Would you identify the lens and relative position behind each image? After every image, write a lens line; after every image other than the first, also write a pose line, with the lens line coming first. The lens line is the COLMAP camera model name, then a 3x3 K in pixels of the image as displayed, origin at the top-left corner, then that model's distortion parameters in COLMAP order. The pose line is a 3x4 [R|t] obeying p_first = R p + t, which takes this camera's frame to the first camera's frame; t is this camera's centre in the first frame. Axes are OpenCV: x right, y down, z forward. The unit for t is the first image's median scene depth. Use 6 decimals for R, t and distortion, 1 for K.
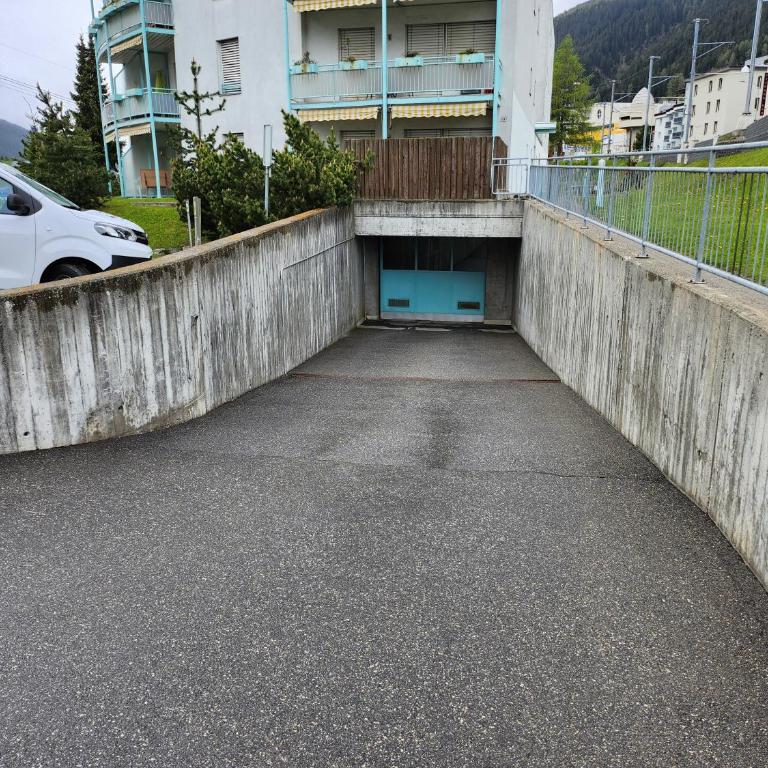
lens RADIAL K [[715.4, 0, 392.1], [0, 715.4, 377.8], [0, 0, 1]] dist [0.090664, -0.091613]
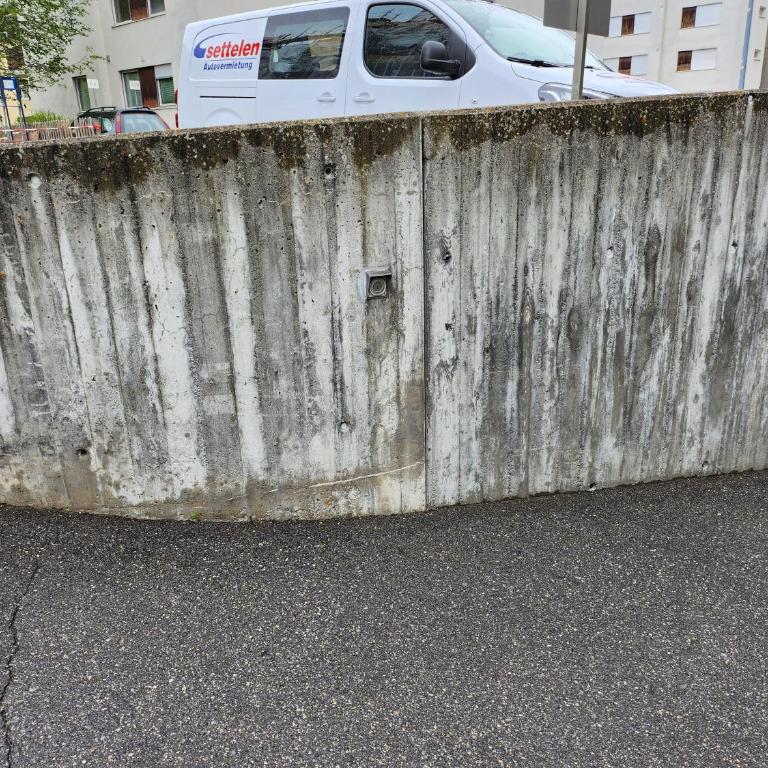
lens RADIAL K [[715.4, 0, 392.1], [0, 715.4, 377.8], [0, 0, 1]] dist [0.090664, -0.091613]
pose [[0.485975, 0.267714, -0.831960, 0.067034], [-0.191856, 0.961388, 0.197293, -0.114897], [0.852654, 0.063737, 0.518573, 0.847681]]
